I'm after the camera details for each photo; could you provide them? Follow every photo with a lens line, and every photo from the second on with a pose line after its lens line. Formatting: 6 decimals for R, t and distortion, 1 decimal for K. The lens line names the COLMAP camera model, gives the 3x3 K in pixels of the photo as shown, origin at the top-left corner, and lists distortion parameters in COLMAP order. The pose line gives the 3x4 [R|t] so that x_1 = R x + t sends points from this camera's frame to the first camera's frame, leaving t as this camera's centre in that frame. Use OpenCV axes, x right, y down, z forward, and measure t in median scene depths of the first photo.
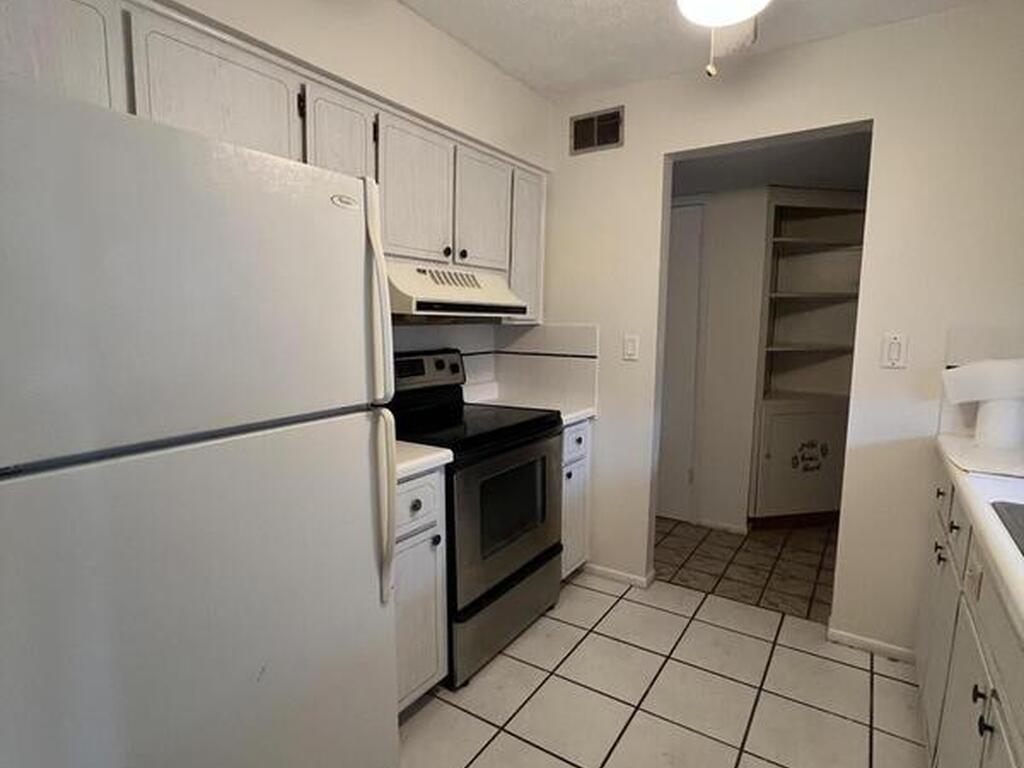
lens RADIAL K [[548.5, 0, 513.3], [0, 548.5, 384.8], [0, 0, 1]] dist [0.000239, 0.001079]
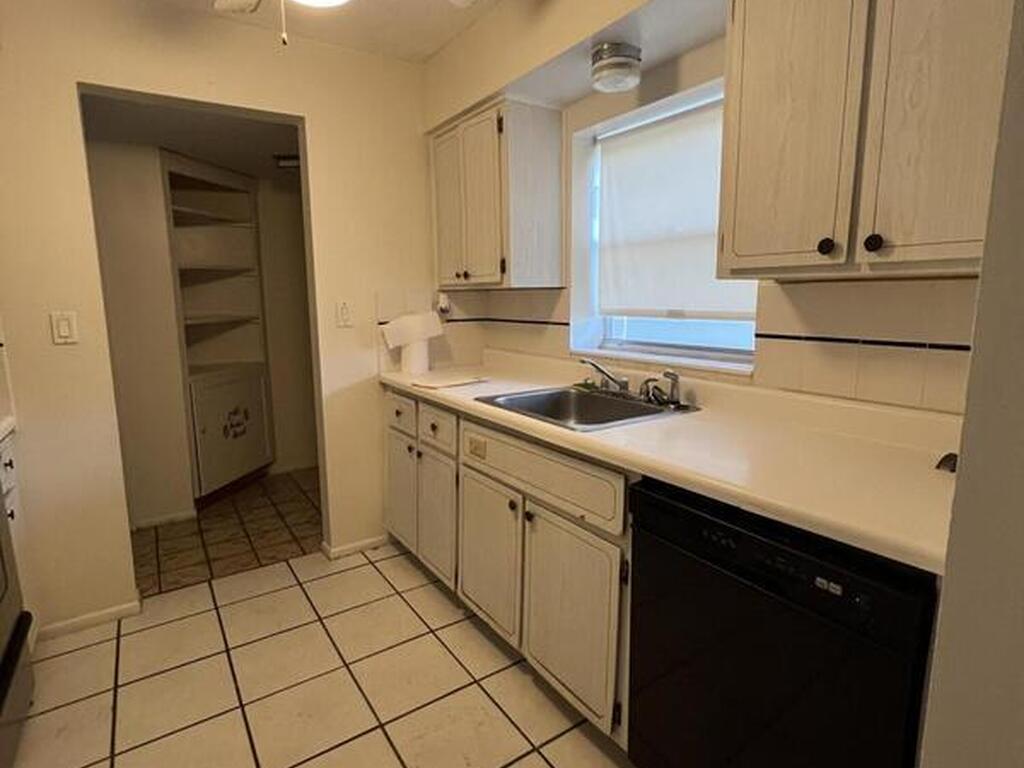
lens RADIAL K [[546.0, 0, 513.0], [0, 546.0, 384.9], [0, 0, 1]] dist [-0.004969, -0.000368]
pose [[0.380469, -0.160331, 0.910789, -0.241145], [0.124017, 0.984807, 0.121555, -0.003089], [-0.916440, 0.066706, 0.394572, 0.119717]]
